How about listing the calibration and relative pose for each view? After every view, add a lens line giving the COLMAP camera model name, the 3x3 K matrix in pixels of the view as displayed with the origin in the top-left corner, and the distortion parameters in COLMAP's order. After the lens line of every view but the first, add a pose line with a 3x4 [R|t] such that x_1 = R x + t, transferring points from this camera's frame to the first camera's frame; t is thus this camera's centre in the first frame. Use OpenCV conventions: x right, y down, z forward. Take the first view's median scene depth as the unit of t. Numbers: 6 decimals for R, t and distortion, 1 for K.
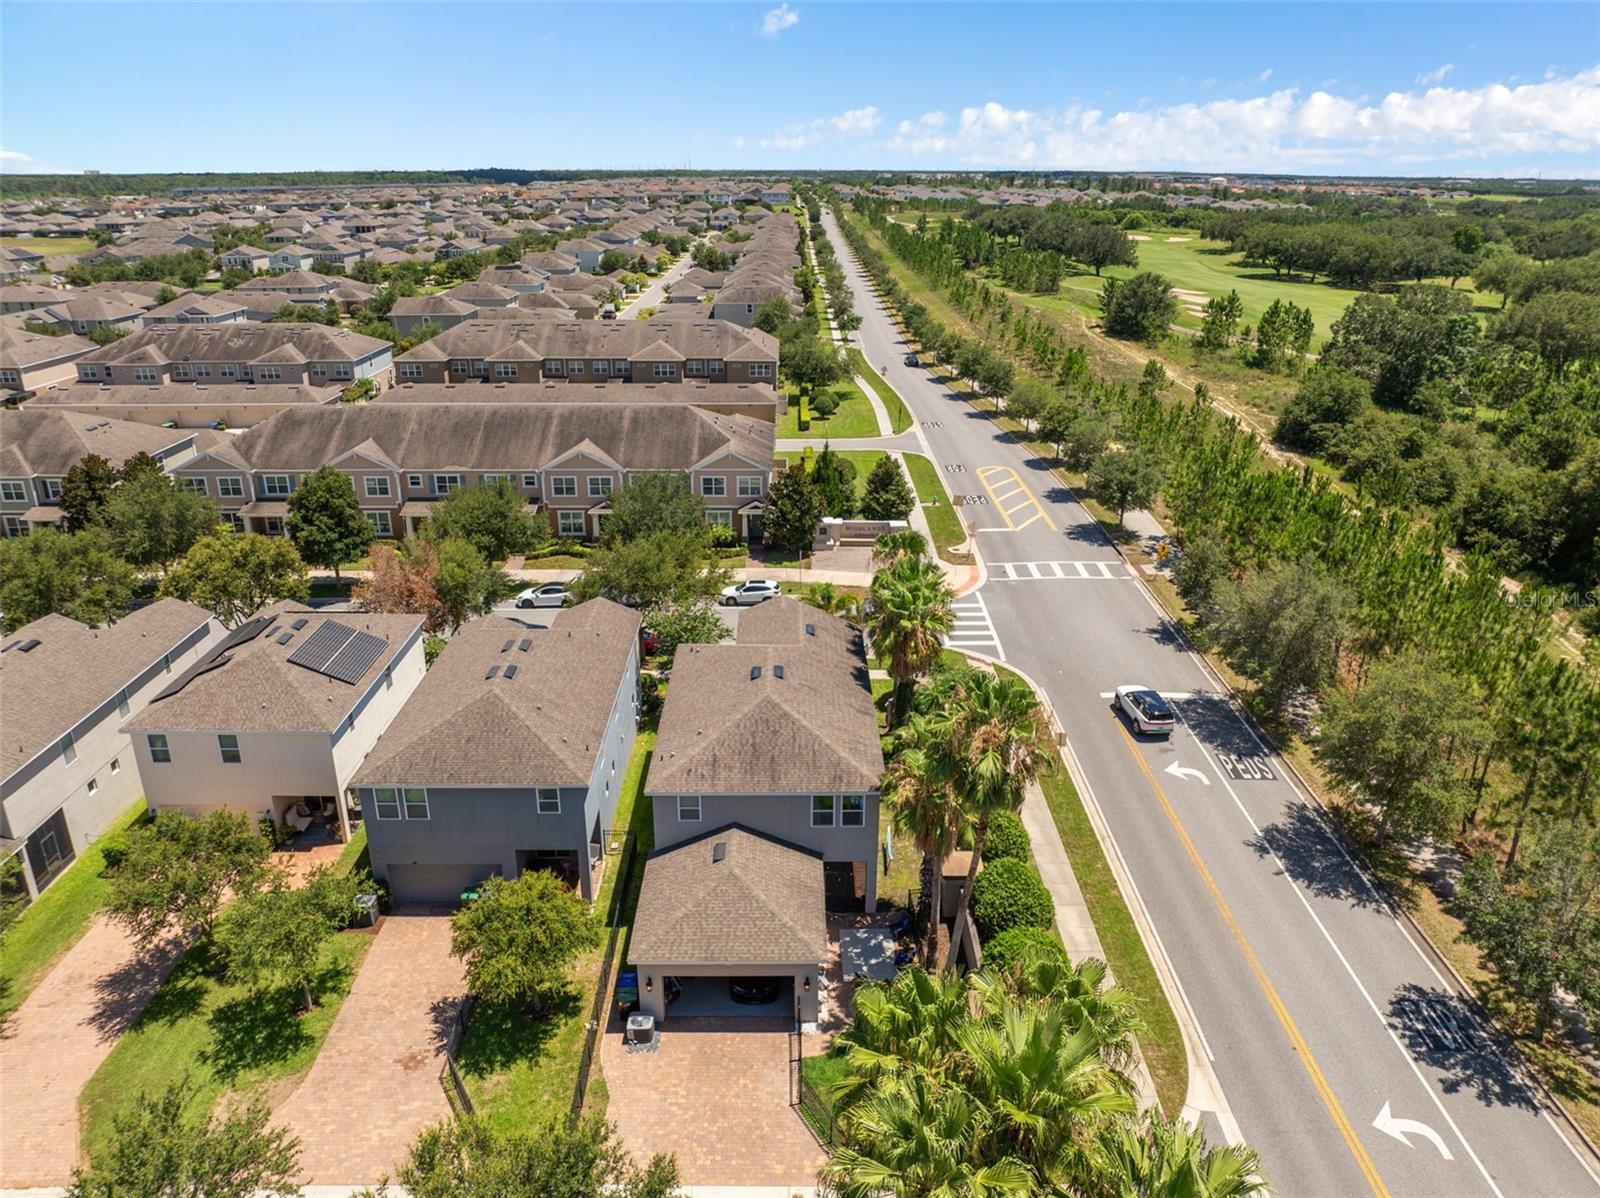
lens RADIAL K [[1136.5, 0, 806.1], [0, 1136.5, 590.6], [0, 0, 1]] dist [-0.052809, 0.025758]
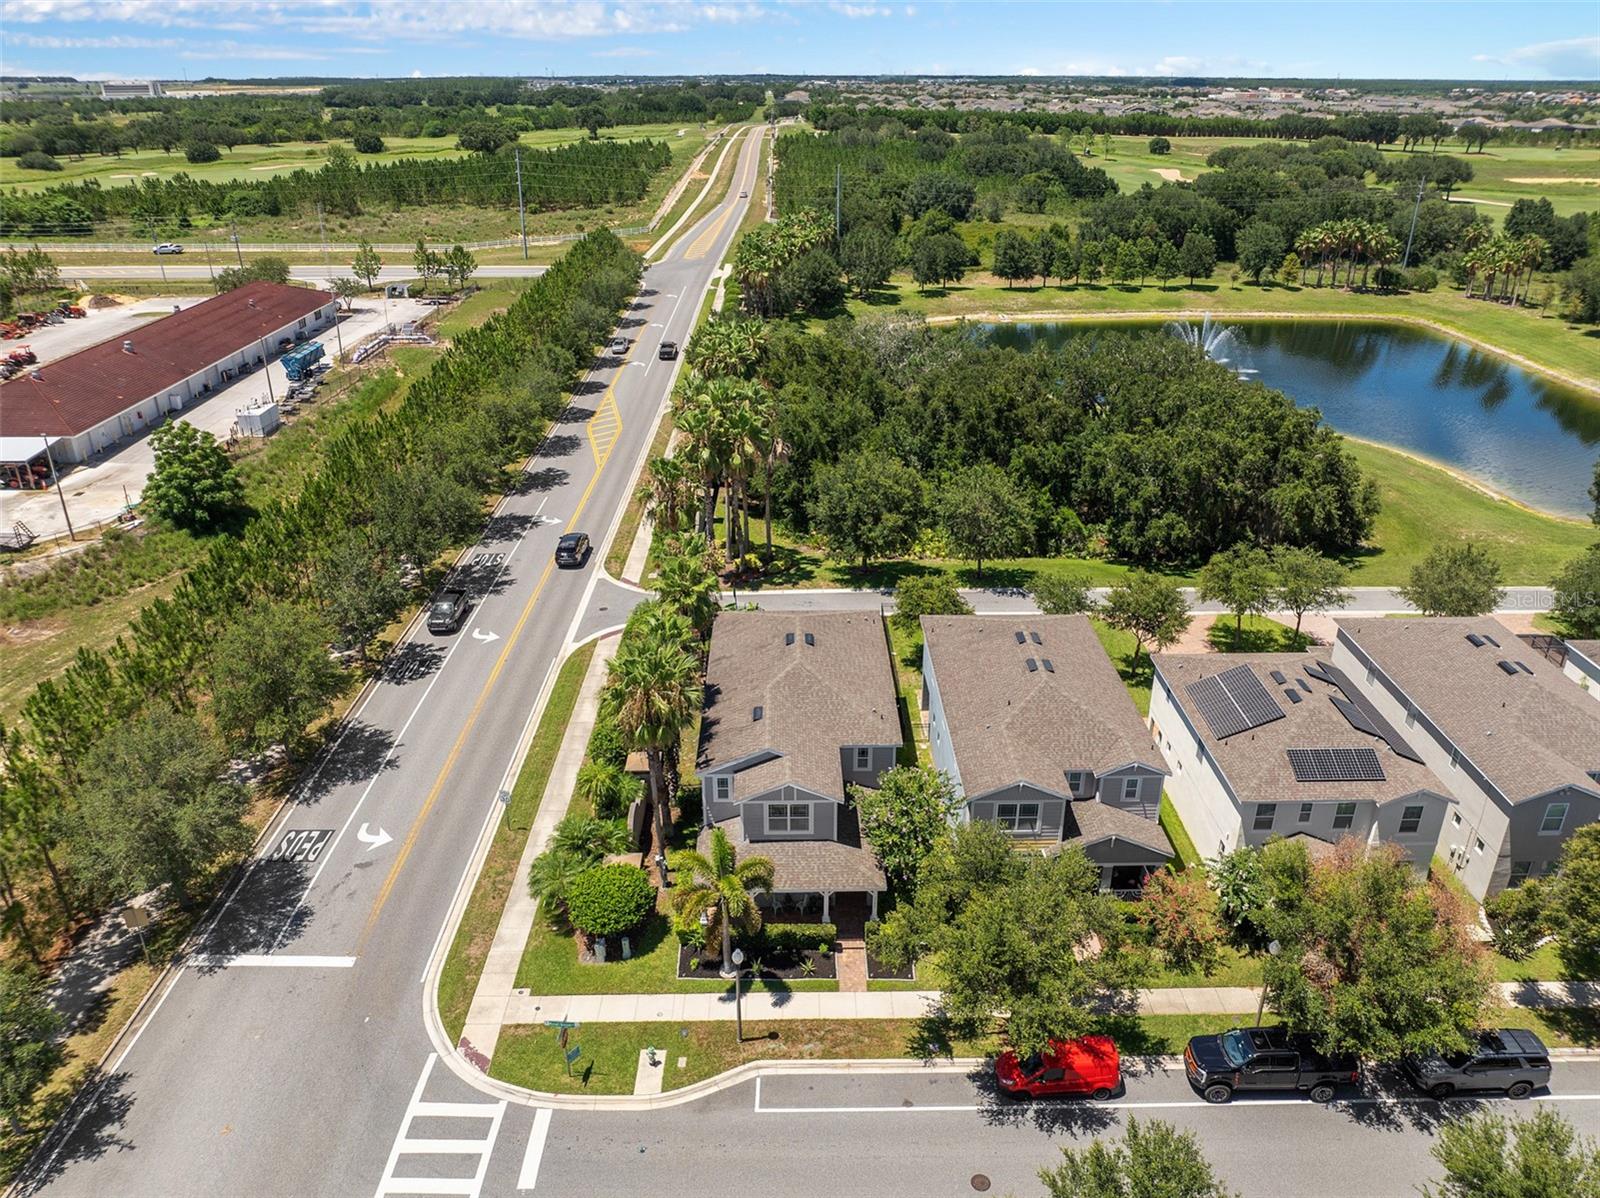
lens RADIAL K [[1136.5, 0, 801.6], [0, 1136.5, 597.9], [0, 0, 1]] dist [-0.052809, 0.025758]
pose [[-0.999996, -0.000348, 0.002644, -0.037685], [0.001642, 0.700984, 0.713175, -0.742610], [-0.002102, 0.713177, -0.700981, 1.691508]]
